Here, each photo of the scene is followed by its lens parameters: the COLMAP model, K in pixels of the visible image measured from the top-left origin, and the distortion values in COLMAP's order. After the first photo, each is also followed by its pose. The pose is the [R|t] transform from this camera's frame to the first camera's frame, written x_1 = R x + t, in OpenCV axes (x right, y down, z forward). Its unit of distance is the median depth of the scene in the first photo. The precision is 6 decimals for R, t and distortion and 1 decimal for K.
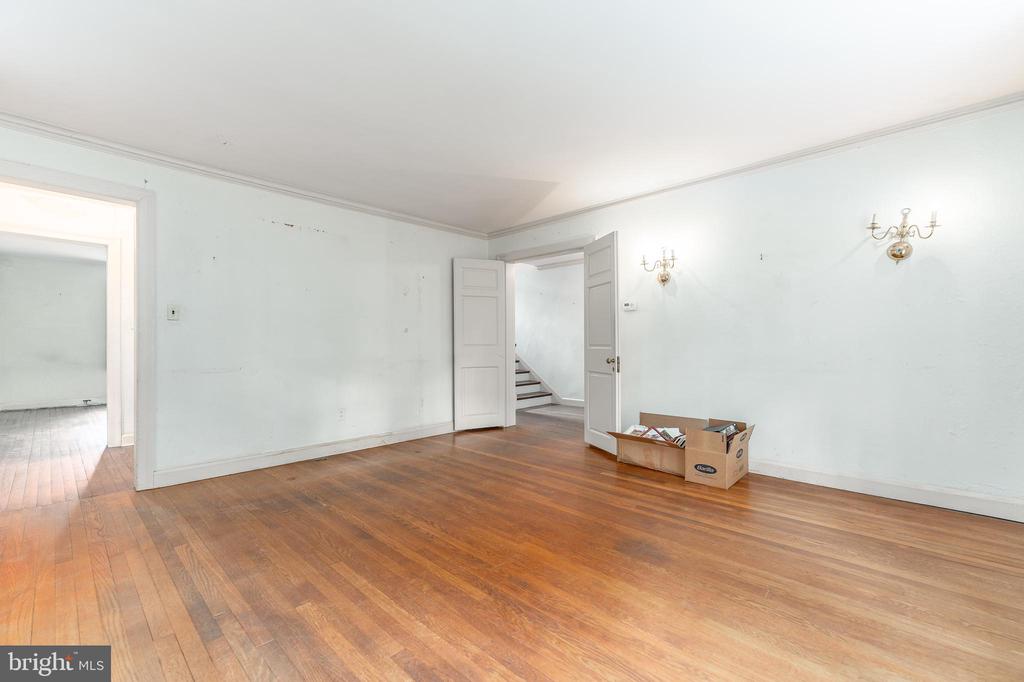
lens RADIAL K [[418.1, 0, 507.7], [0, 418.1, 344.3], [0, 0, 1]] dist [0.001651, -0.000357]
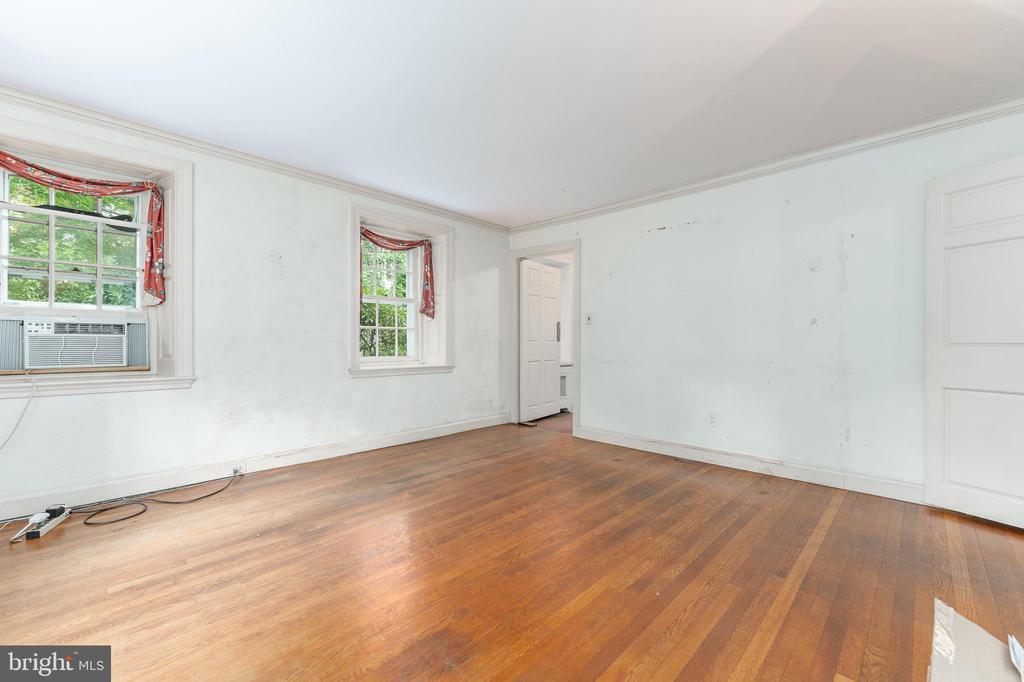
lens RADIAL K [[418.1, 0, 512.9], [0, 418.1, 342.4], [0, 0, 1]] dist [0.001651, -0.000357]
pose [[0.015628, 0.003672, -0.999871, 0.643670], [0.000128, 0.999993, 0.003674, -0.002684], [0.999878, -0.000185, 0.015628, 0.735328]]
